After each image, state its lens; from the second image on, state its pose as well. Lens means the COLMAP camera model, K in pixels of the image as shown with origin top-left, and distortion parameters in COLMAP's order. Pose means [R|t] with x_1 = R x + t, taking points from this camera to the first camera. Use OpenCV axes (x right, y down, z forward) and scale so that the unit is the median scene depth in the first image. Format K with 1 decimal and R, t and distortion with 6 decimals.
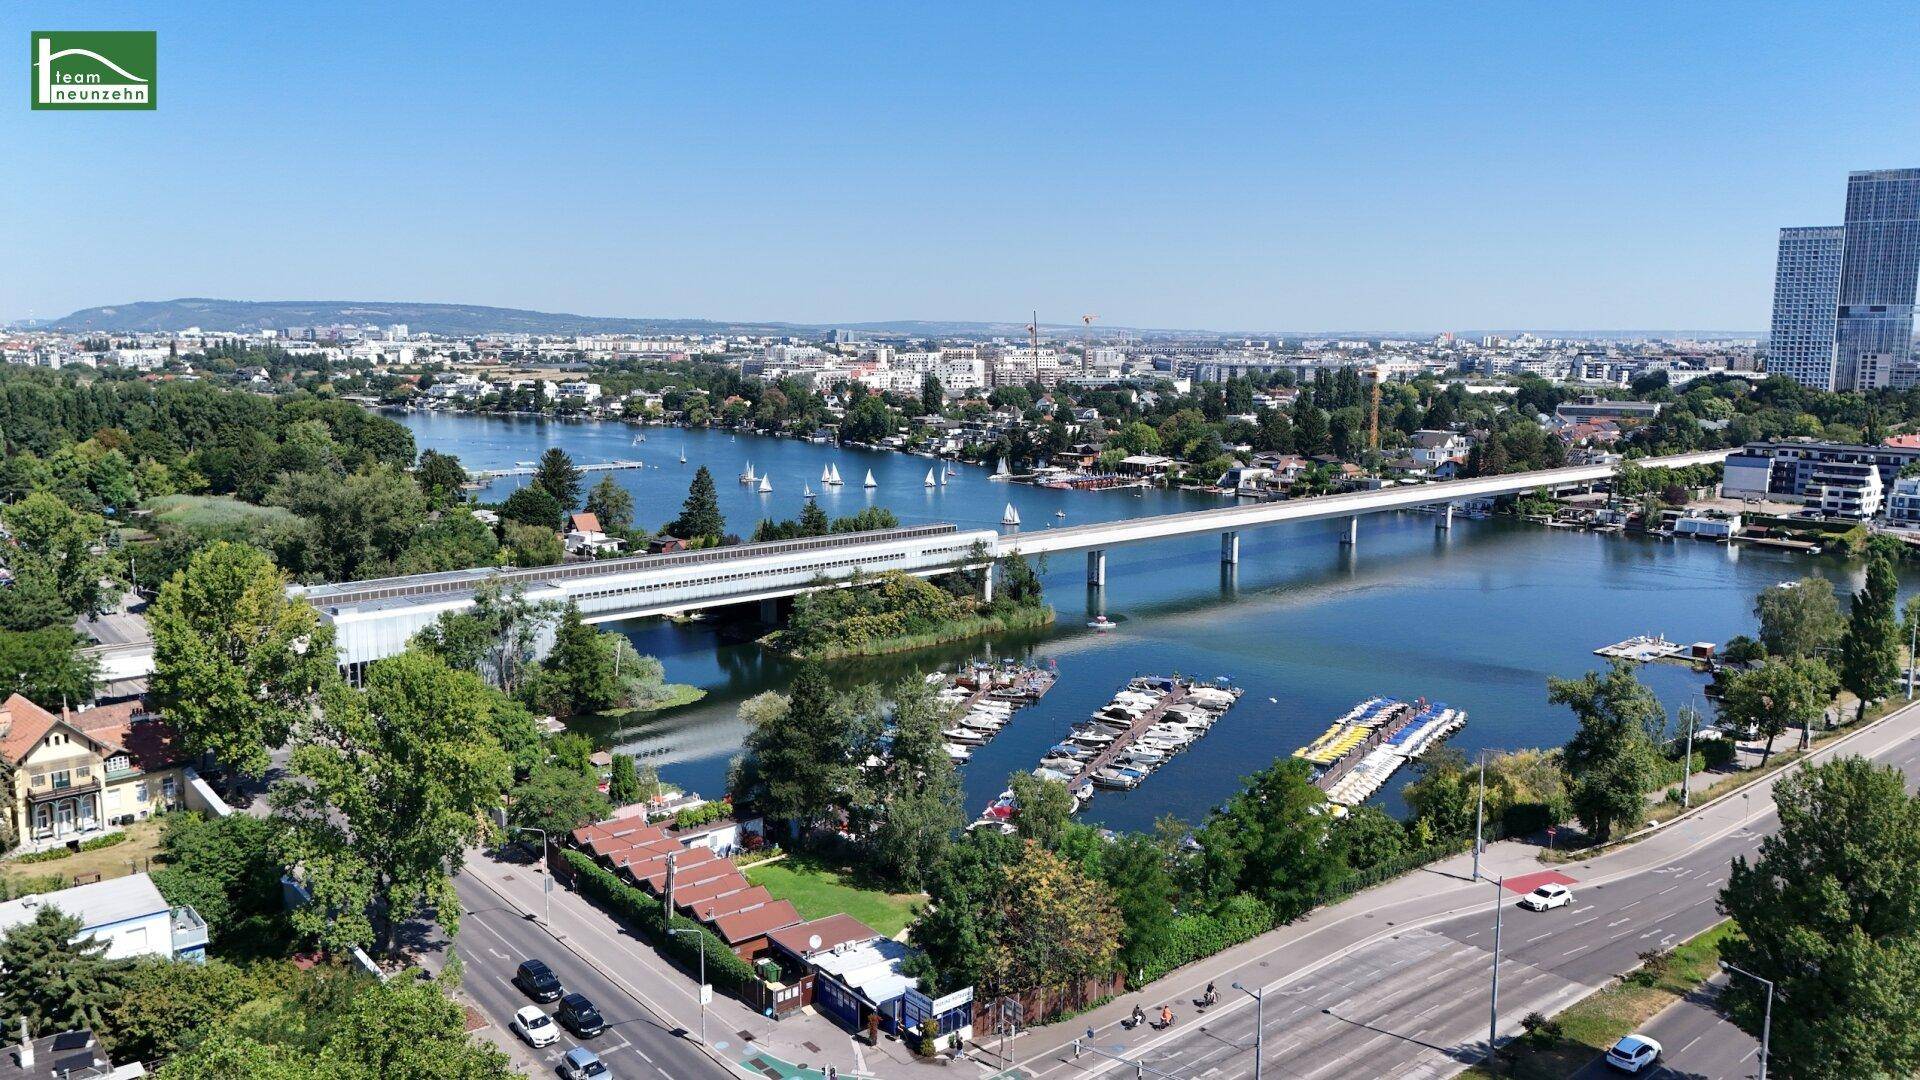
lens RADIAL K [[1418.6, 0, 947.0], [0, 1418.6, 535.3], [0, 0, 1]] dist [0.069901, -0.069508]
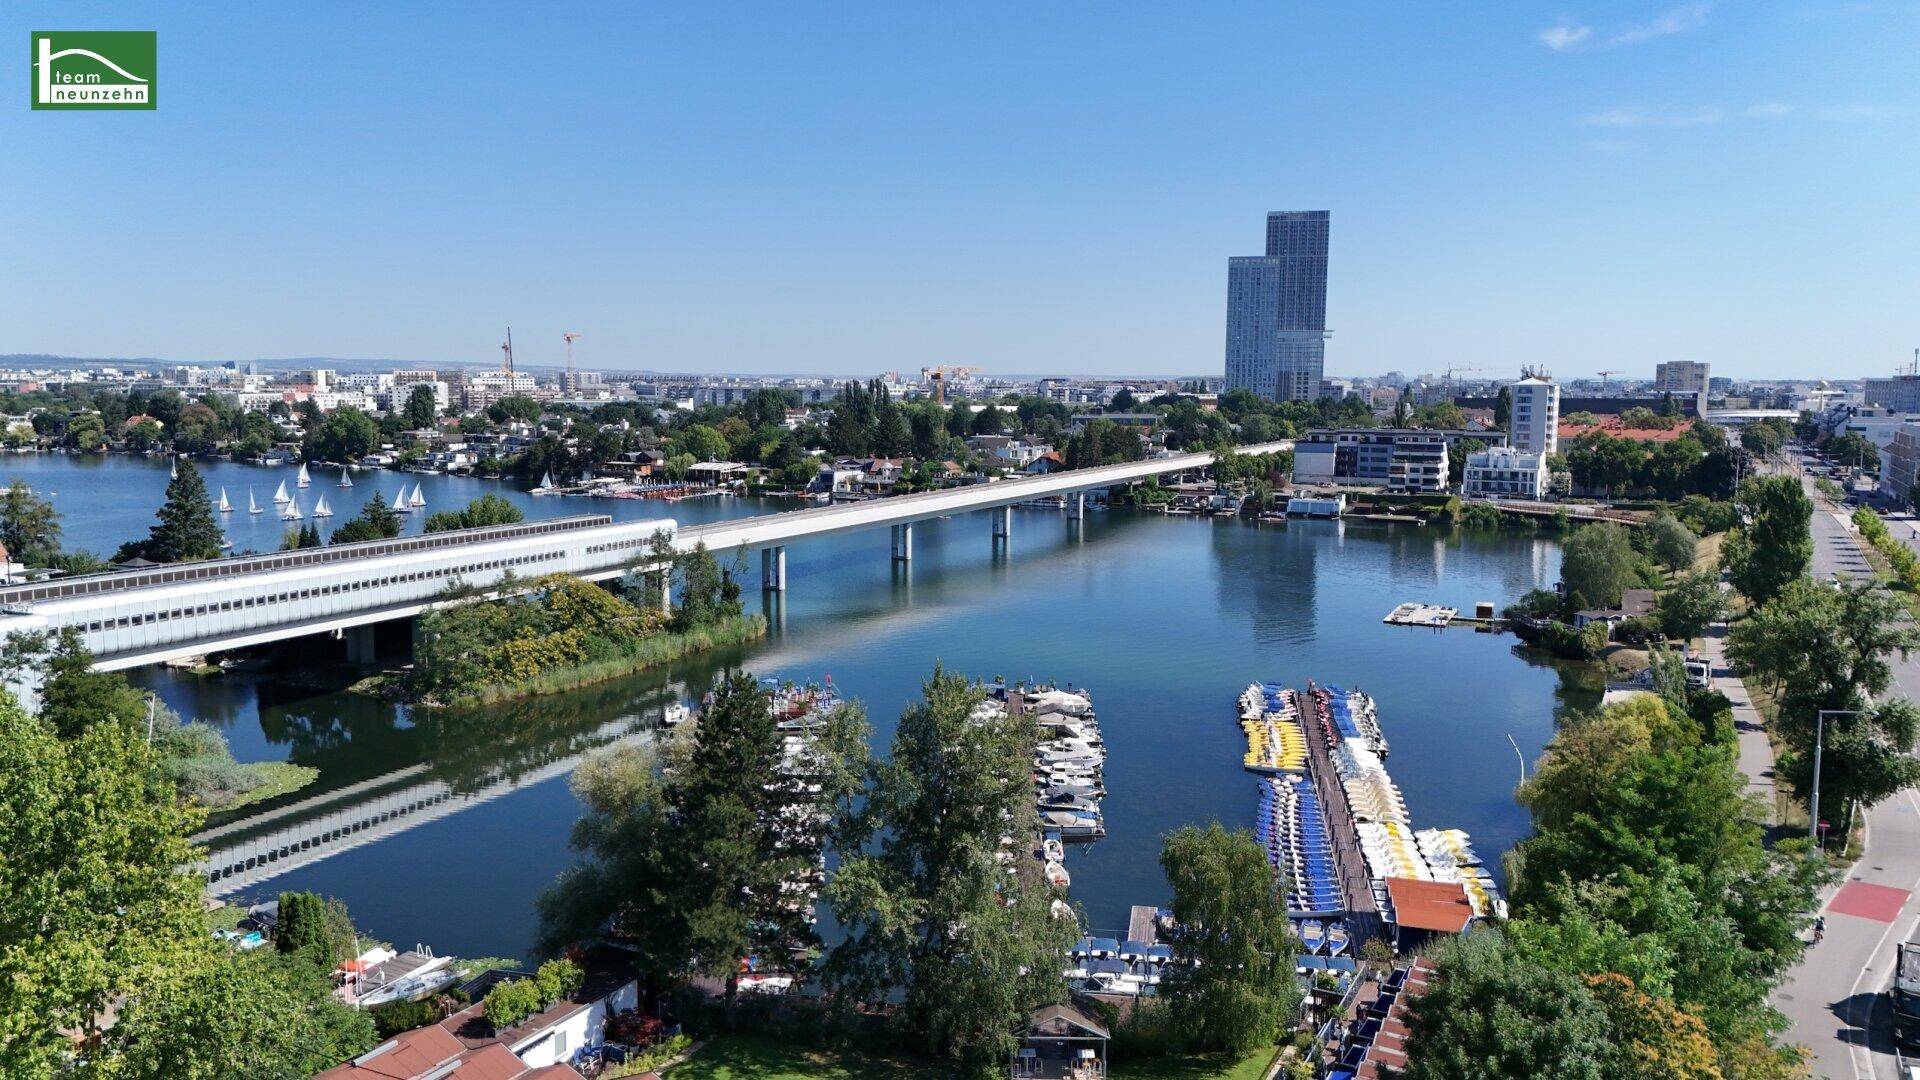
lens RADIAL K [[1418.6, 0, 967.3], [0, 1418.6, 552.8], [0, 0, 1]] dist [0.069901, -0.069508]
pose [[0.922203, -0.046732, 0.383873, -0.069341], [0.052962, 0.998580, -0.005670, 0.016687], [-0.383063, 0.025560, 0.923369, 0.151760]]
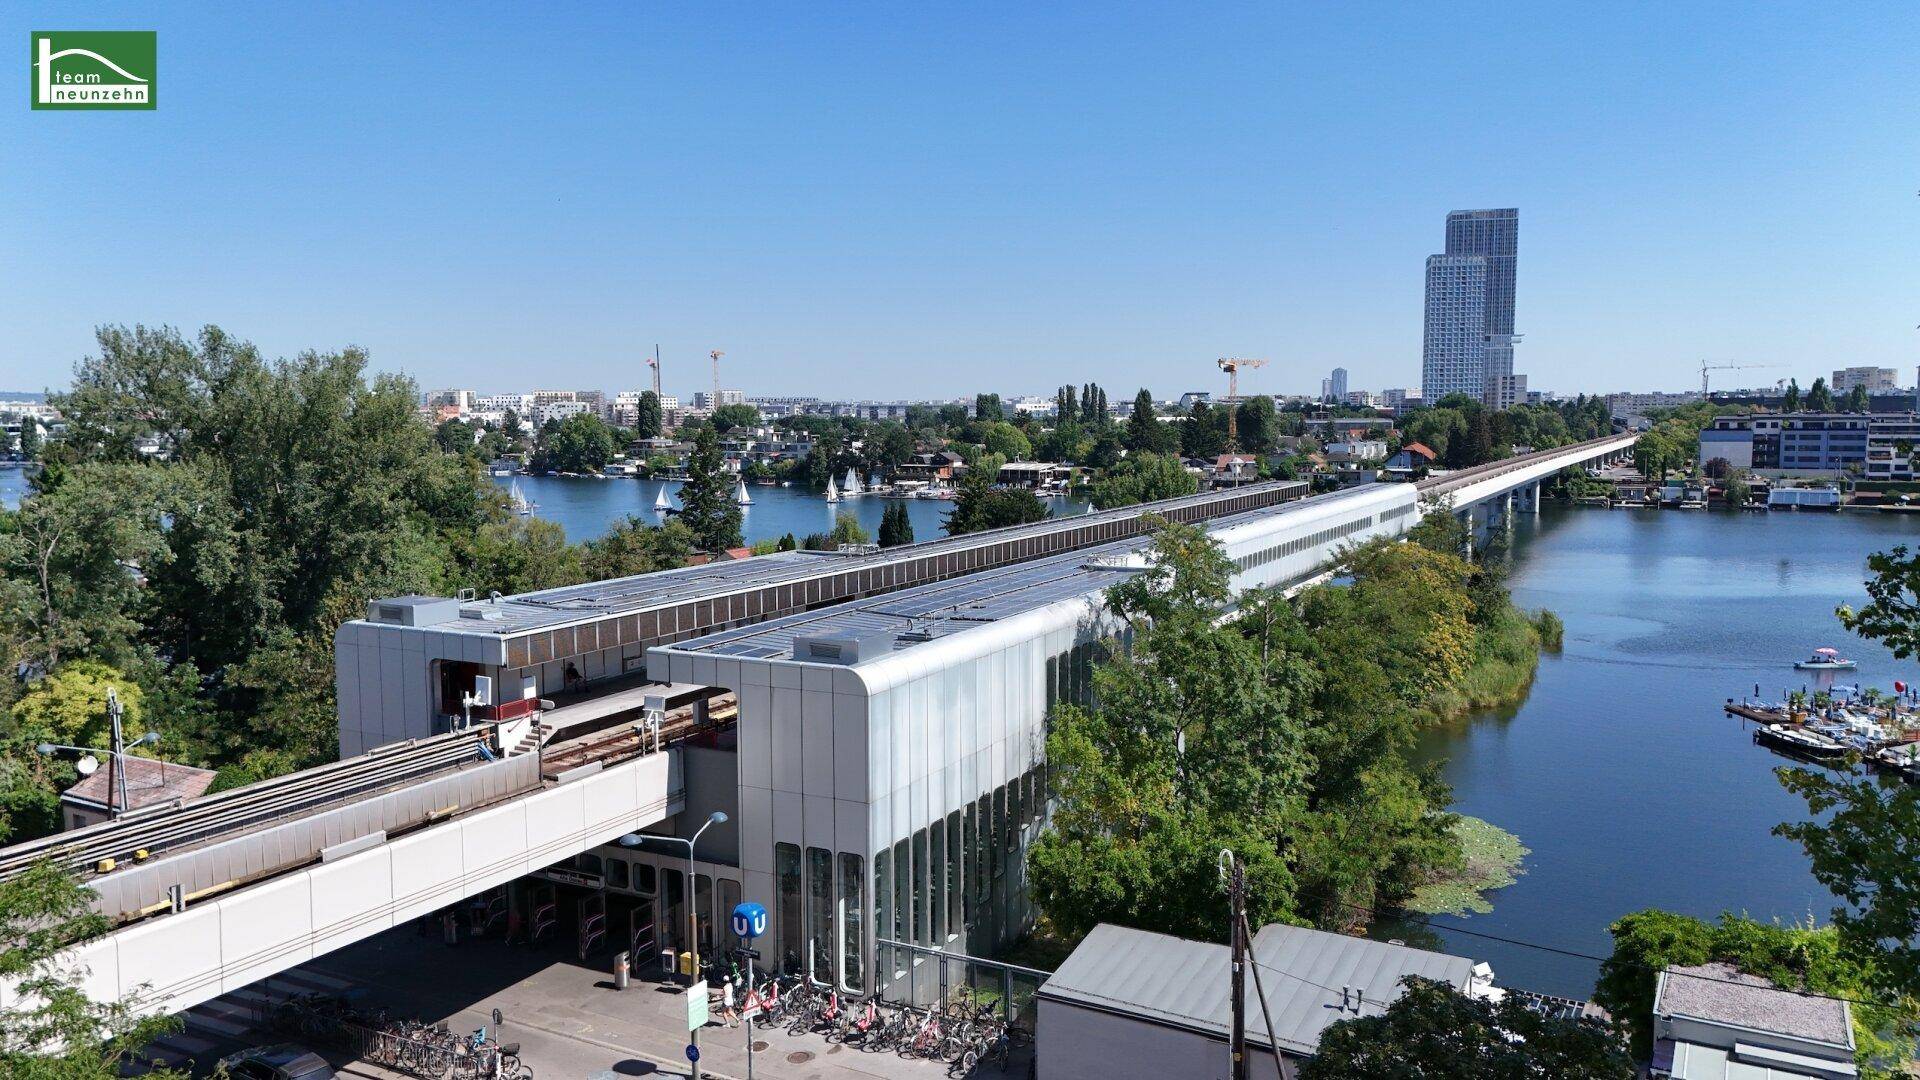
lens RADIAL K [[1418.6, 0, 960.6], [0, 1418.6, 554.7], [0, 0, 1]] dist [0.069901, -0.069508]
pose [[0.936269, -0.046385, 0.348207, -0.211787], [0.059316, 0.997886, -0.026560, 0.018761], [-0.346239, 0.045522, 0.937041, 0.318965]]
